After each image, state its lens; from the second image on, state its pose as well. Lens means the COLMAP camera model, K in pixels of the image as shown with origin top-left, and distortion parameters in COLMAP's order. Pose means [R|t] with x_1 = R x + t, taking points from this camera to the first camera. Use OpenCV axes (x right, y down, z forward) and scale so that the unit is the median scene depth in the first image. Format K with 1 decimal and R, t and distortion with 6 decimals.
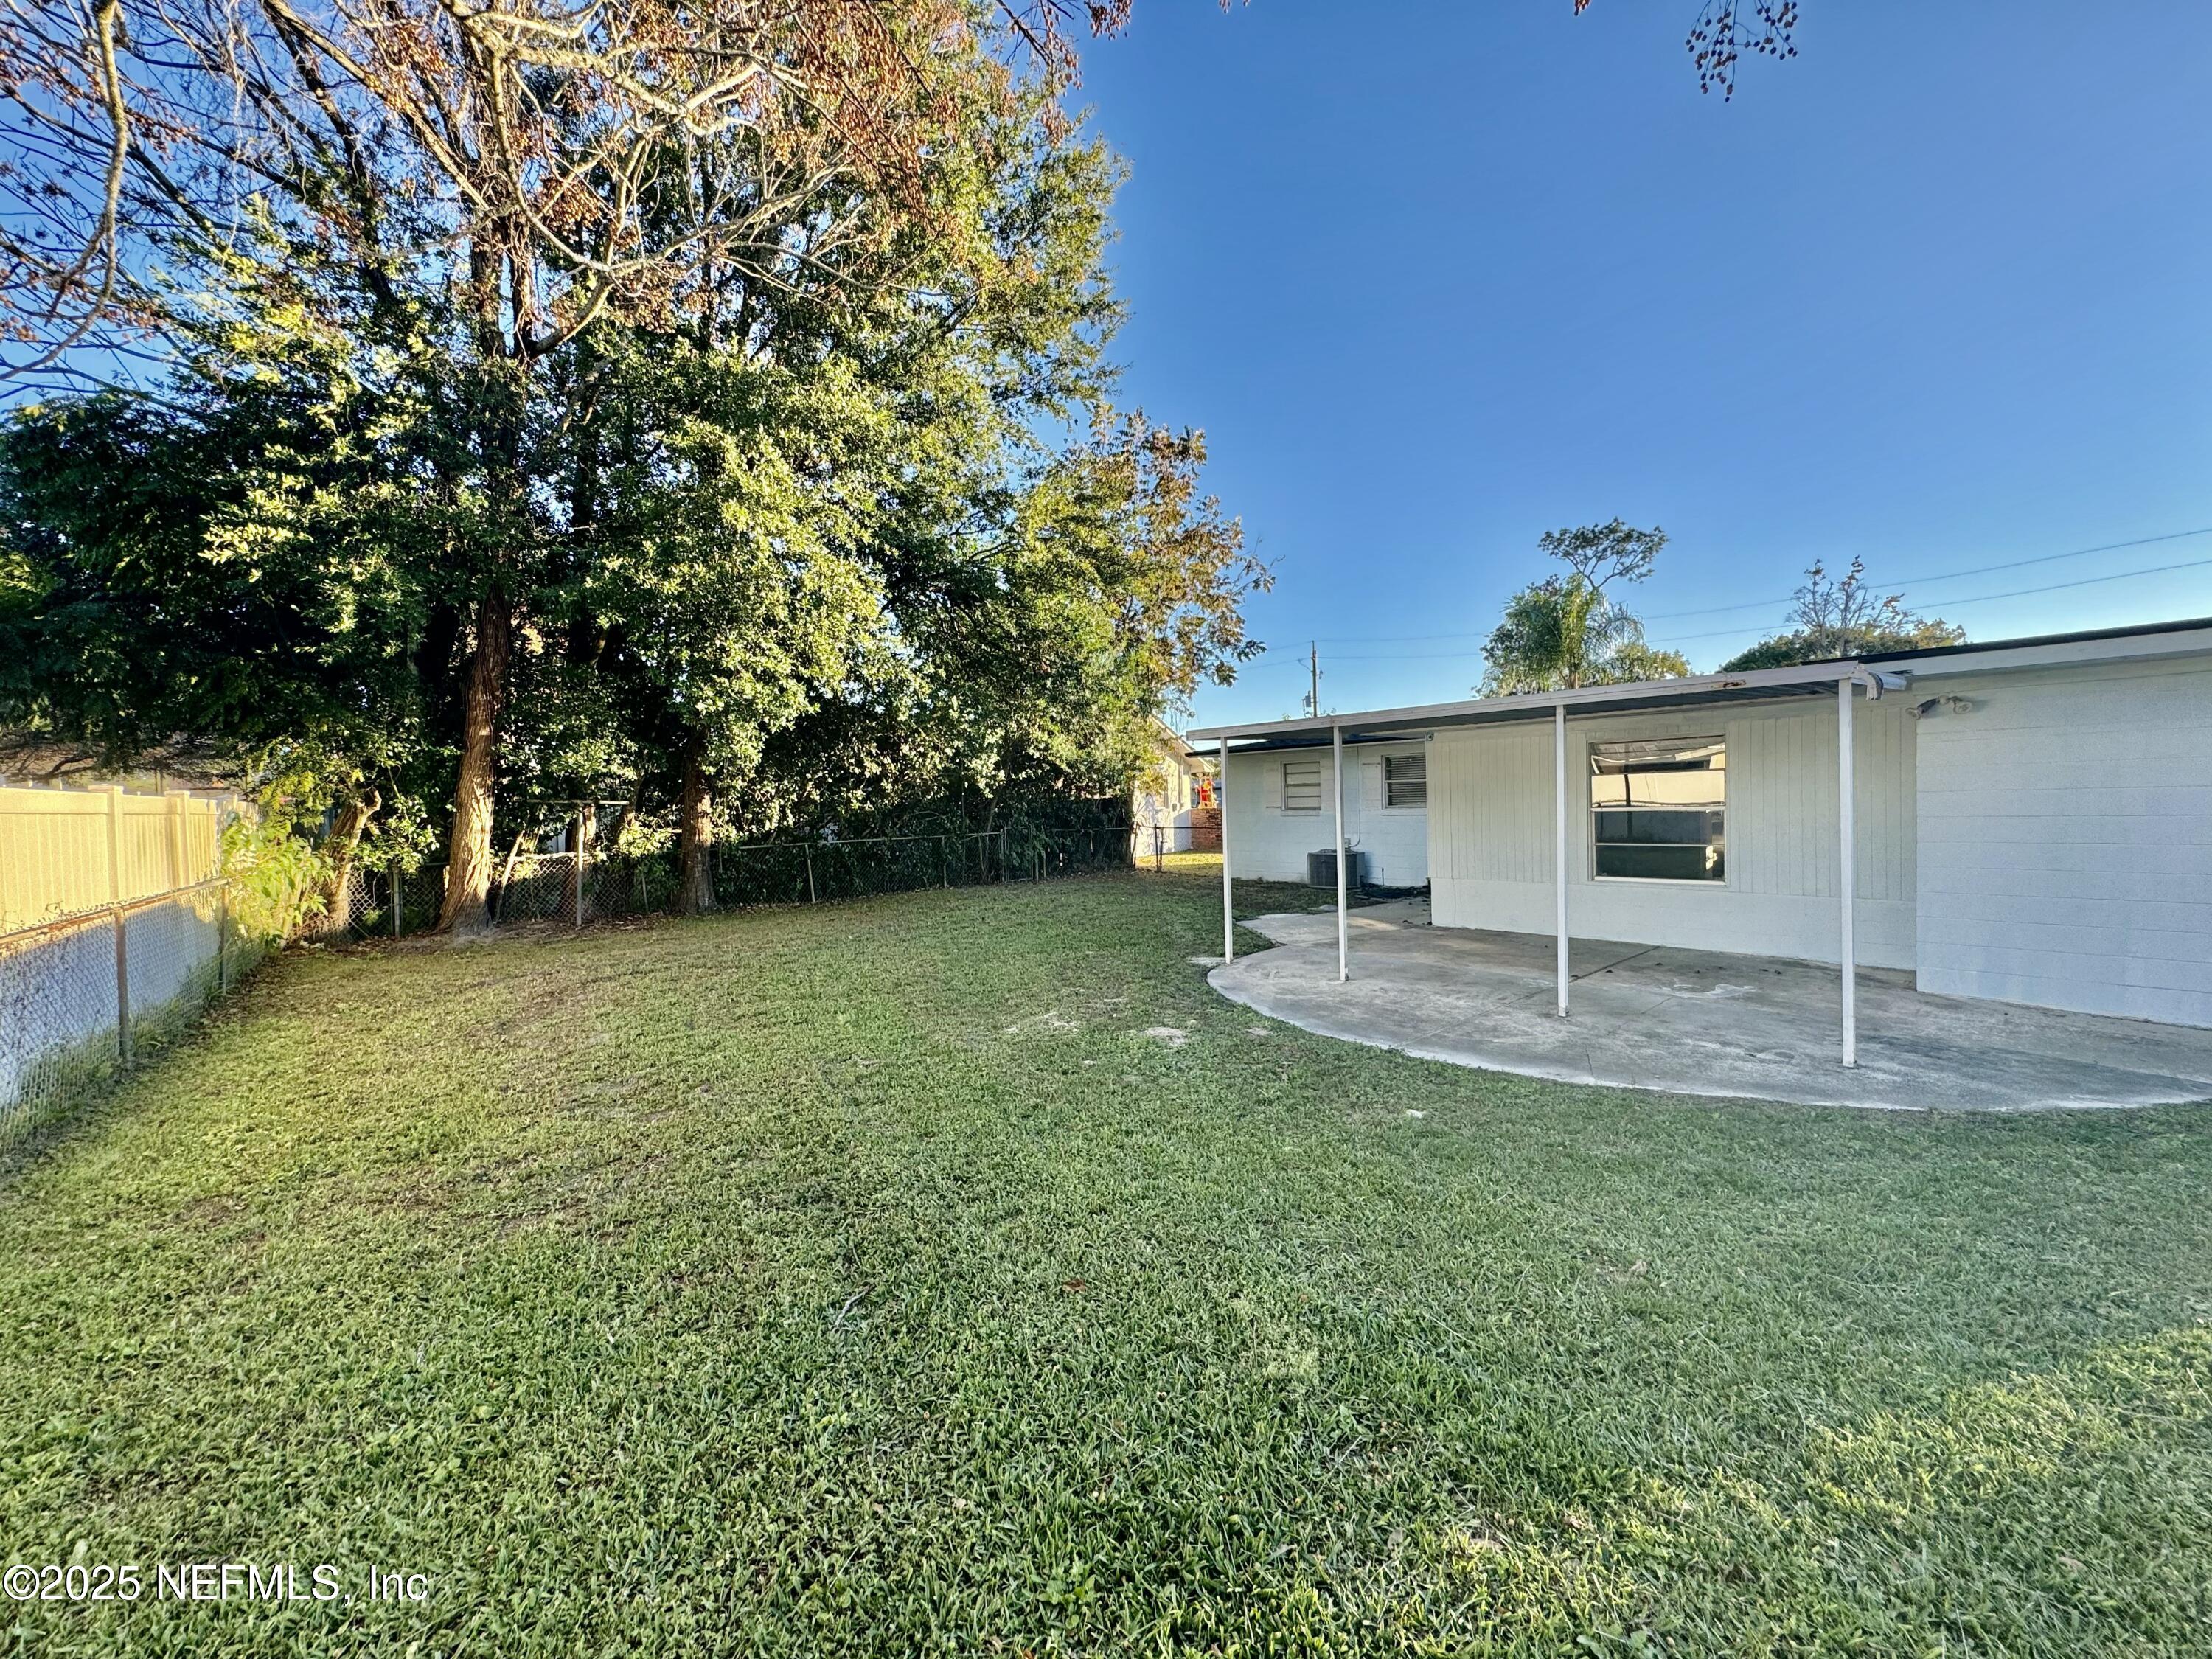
lens RADIAL K [[883.6, 0, 1114.0], [0, 883.6, 834.4], [0, 0, 1]] dist [-0.002134, 0.000154]
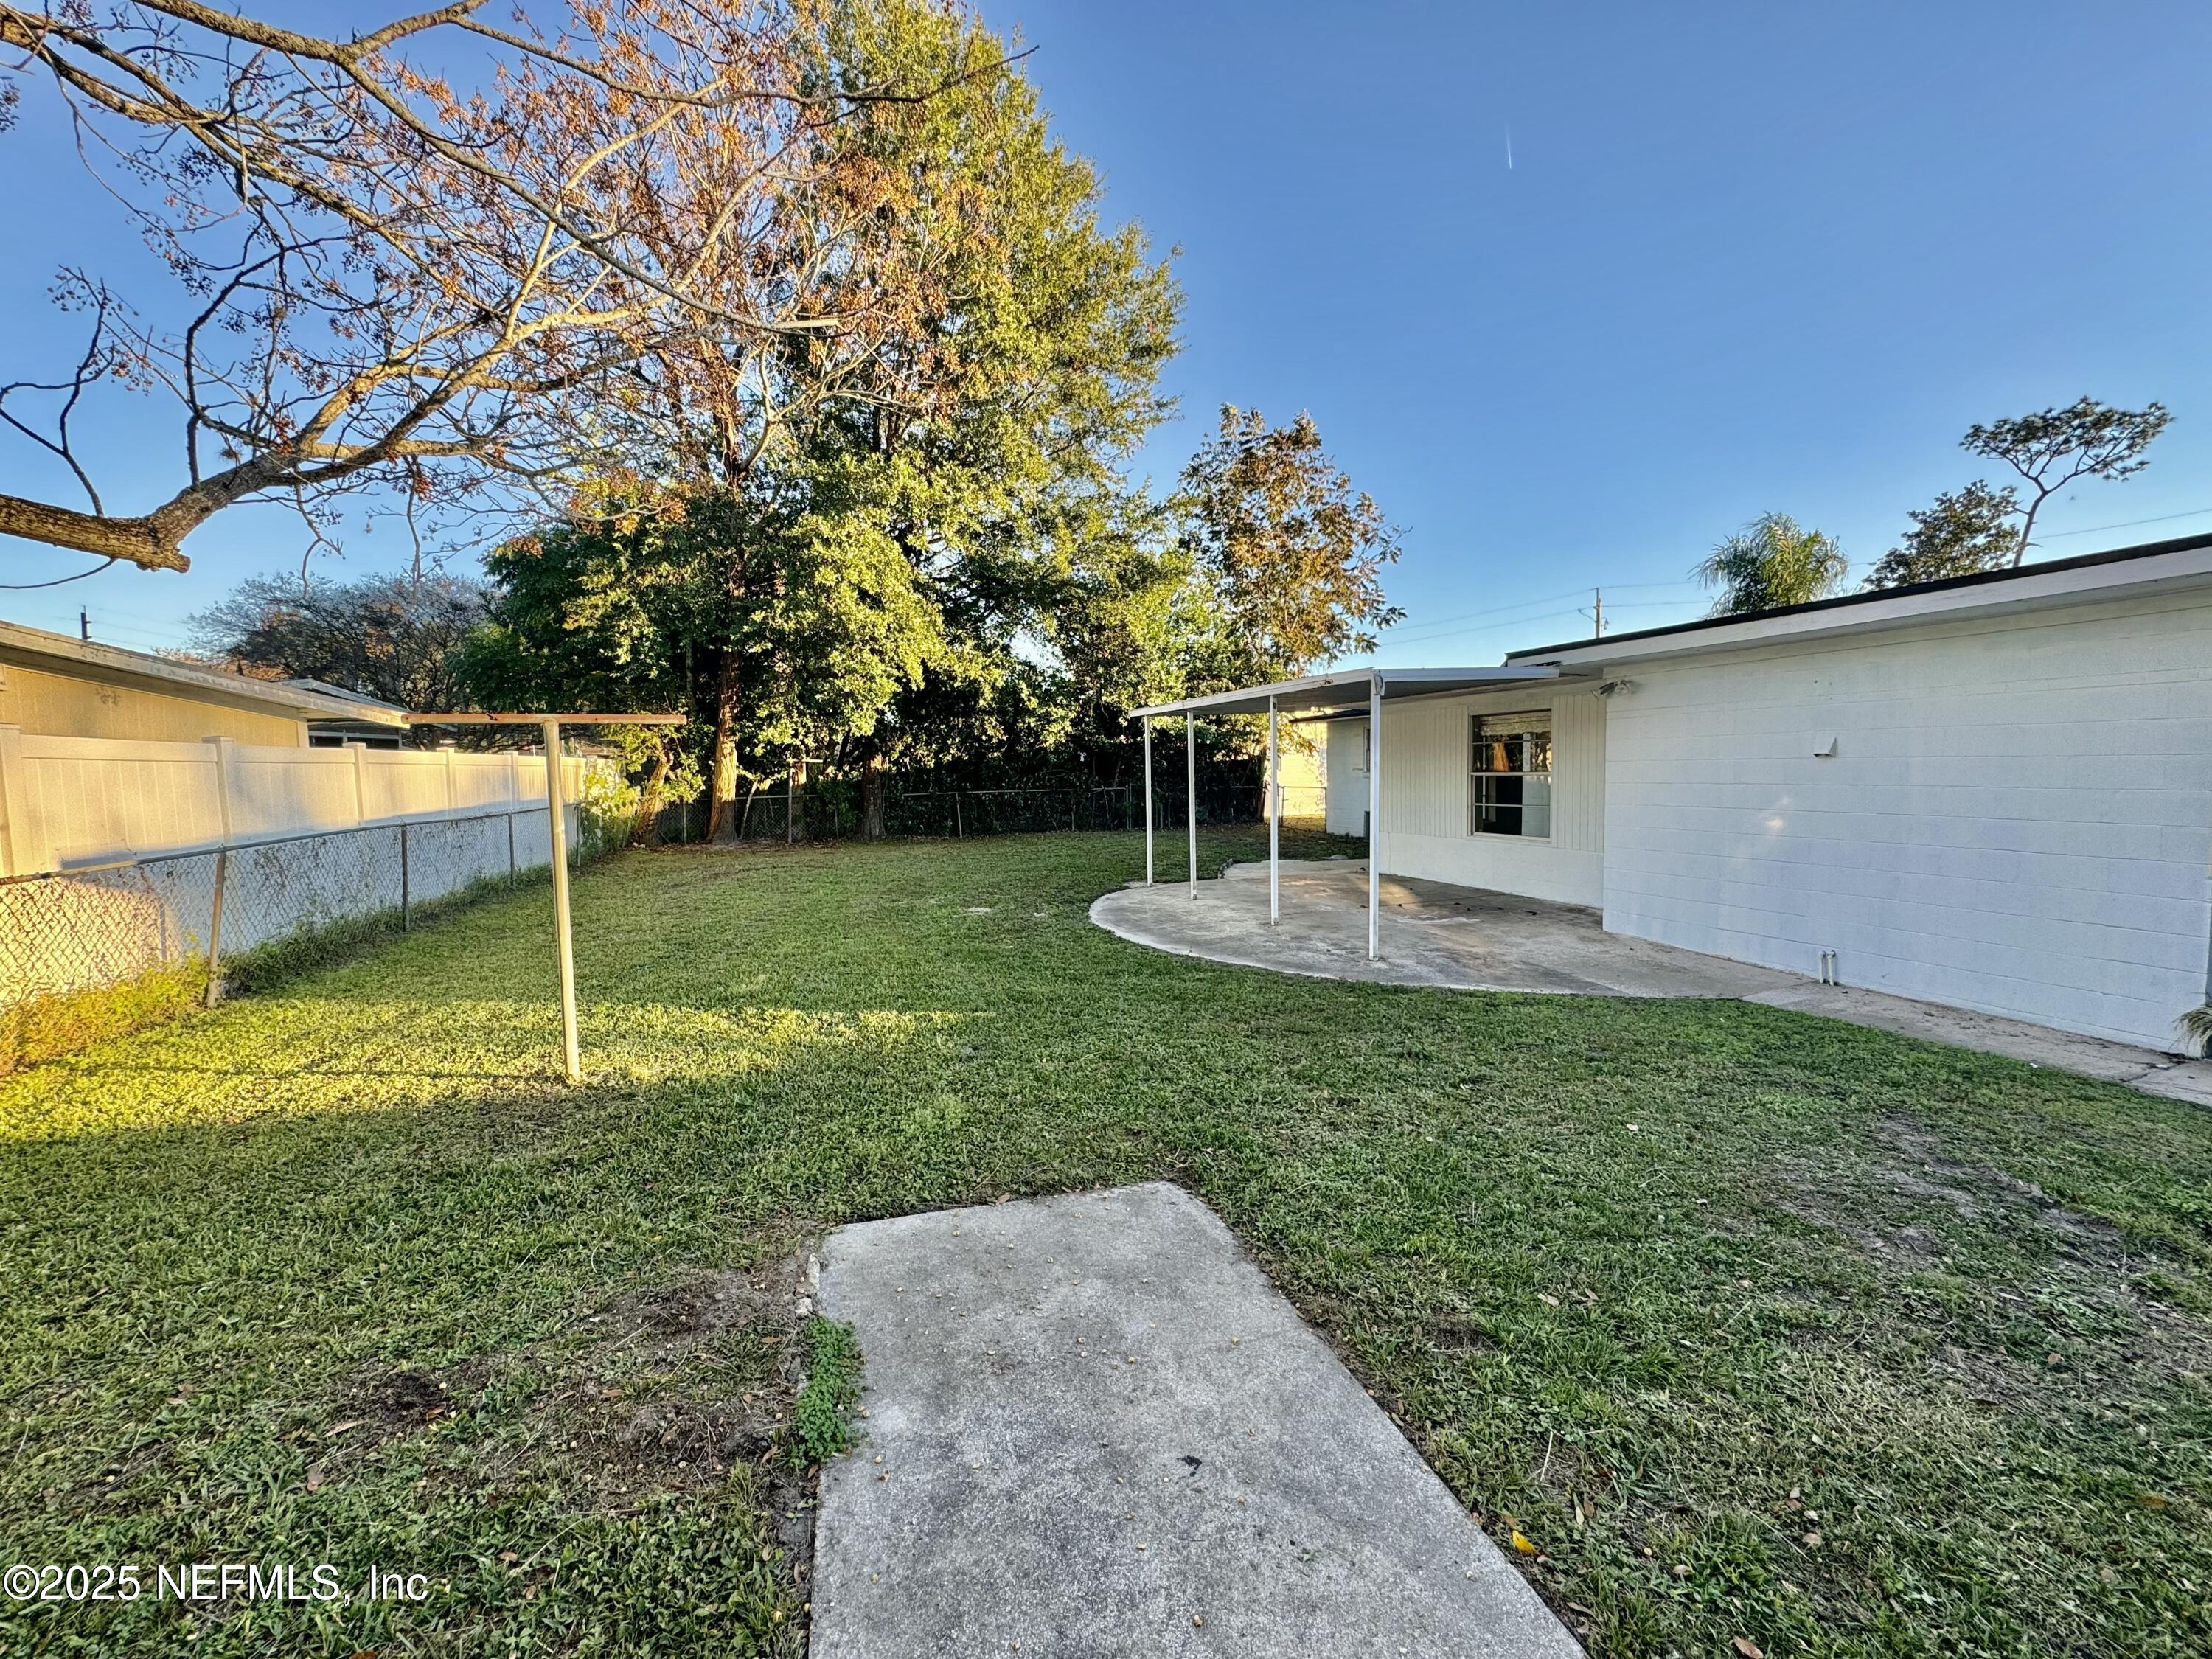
lens RADIAL K [[883.6, 0, 1096.4], [0, 883.6, 827.1], [0, 0, 1]] dist [-0.002134, 0.000154]
pose [[0.931552, 0.035575, -0.361863, 0.480663], [-0.022289, 0.998918, 0.040824, 0.004499], [0.362924, -0.029964, 0.931337, -0.234896]]
